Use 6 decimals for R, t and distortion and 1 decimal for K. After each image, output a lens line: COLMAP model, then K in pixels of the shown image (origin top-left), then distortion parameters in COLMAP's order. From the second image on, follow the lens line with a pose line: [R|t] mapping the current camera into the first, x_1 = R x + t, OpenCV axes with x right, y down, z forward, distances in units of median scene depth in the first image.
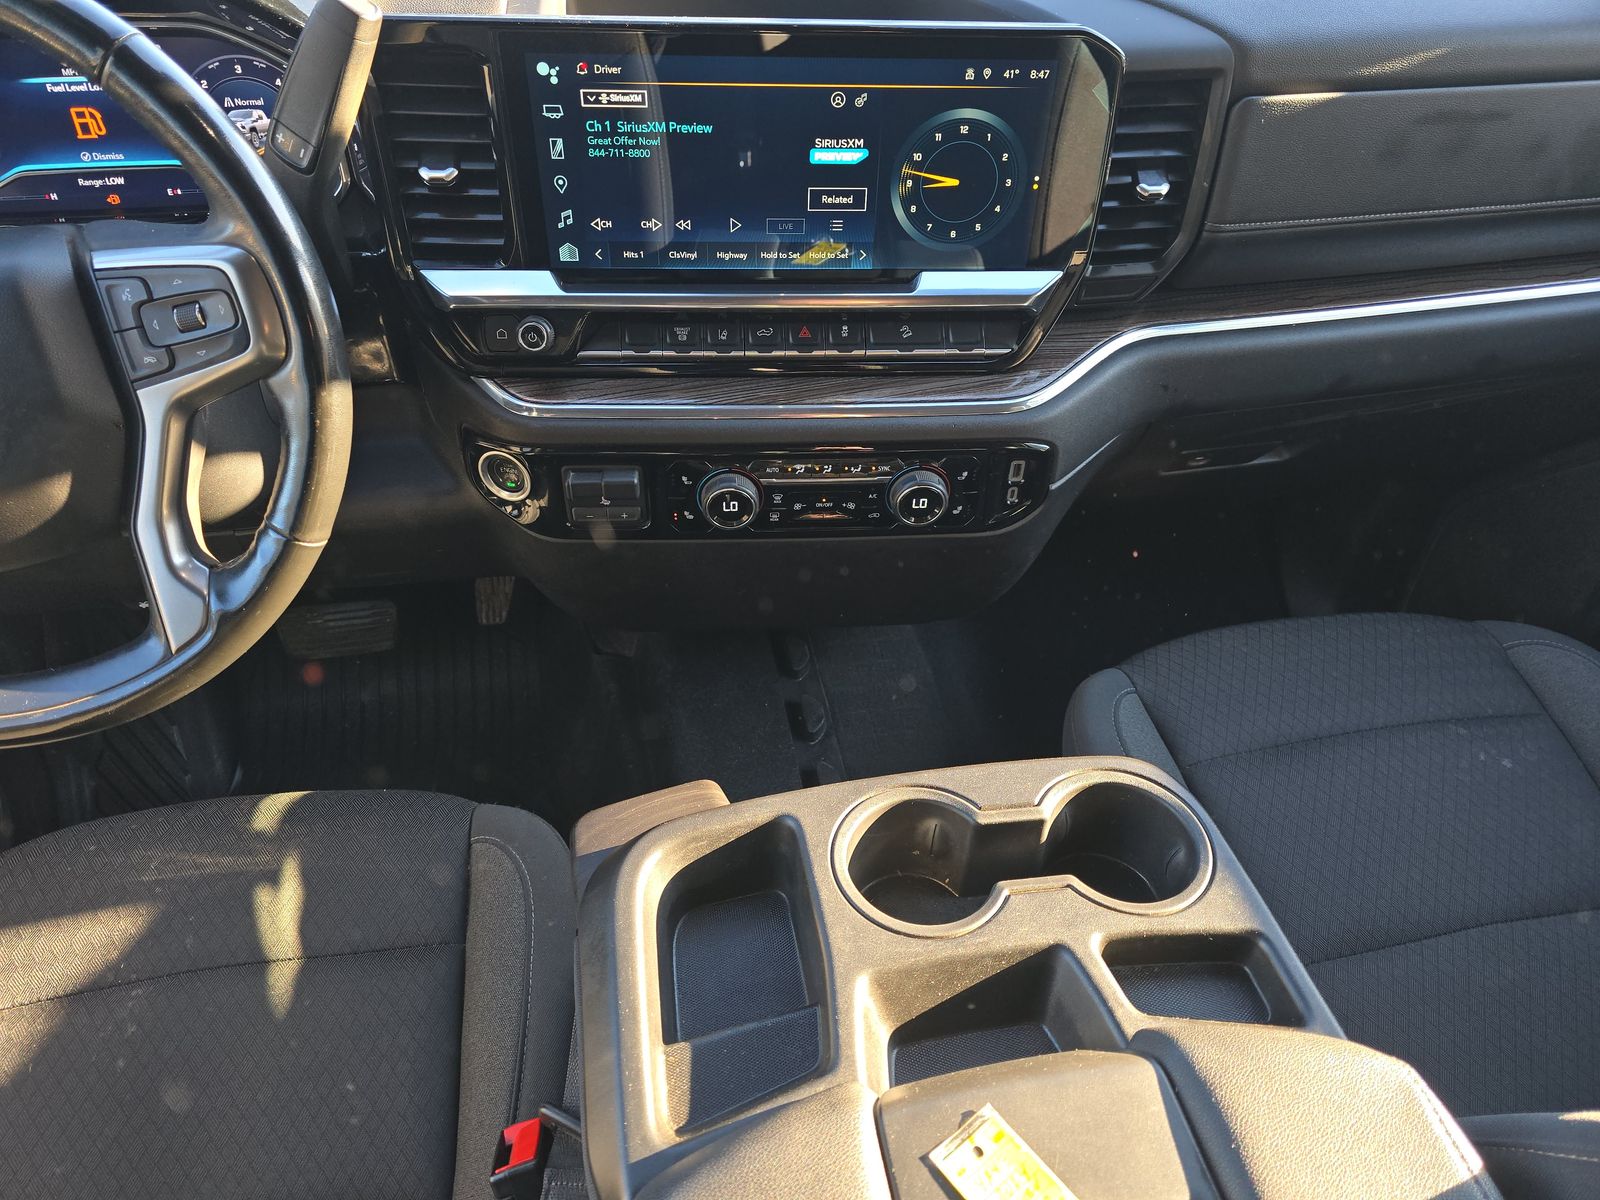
lens RADIAL K [[1067.6, 0, 804.9], [0, 1067.6, 603.7], [0, 0, 1]] dist [0.036034, -0.035532]
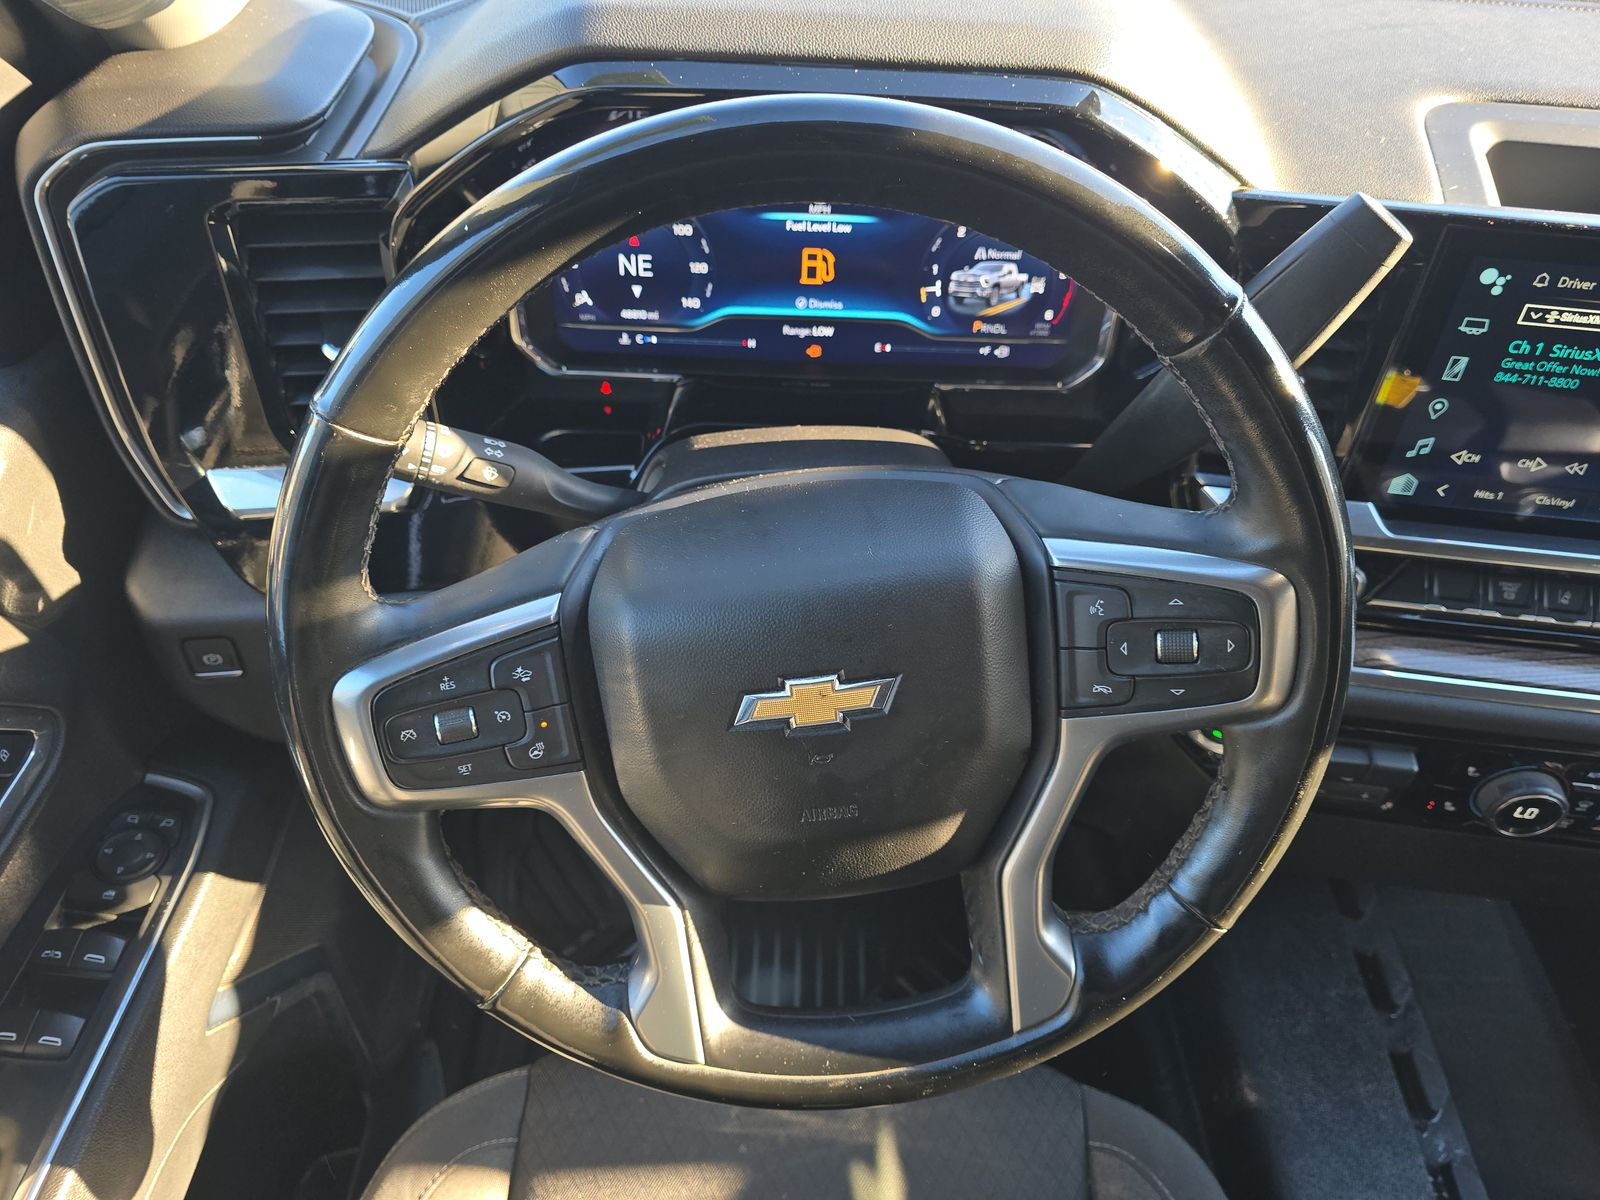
lens RADIAL K [[1090.3, 0, 800.0], [0, 1090.3, 600.0], [0, 0, 1]] dist [0.000262, -0.005991]
pose [[0.983379, 0.126602, -0.130148, -0.543659], [-0.126035, 0.991946, 0.012621, -0.201699], [0.130697, 0.003992, 0.991414, 0.162579]]
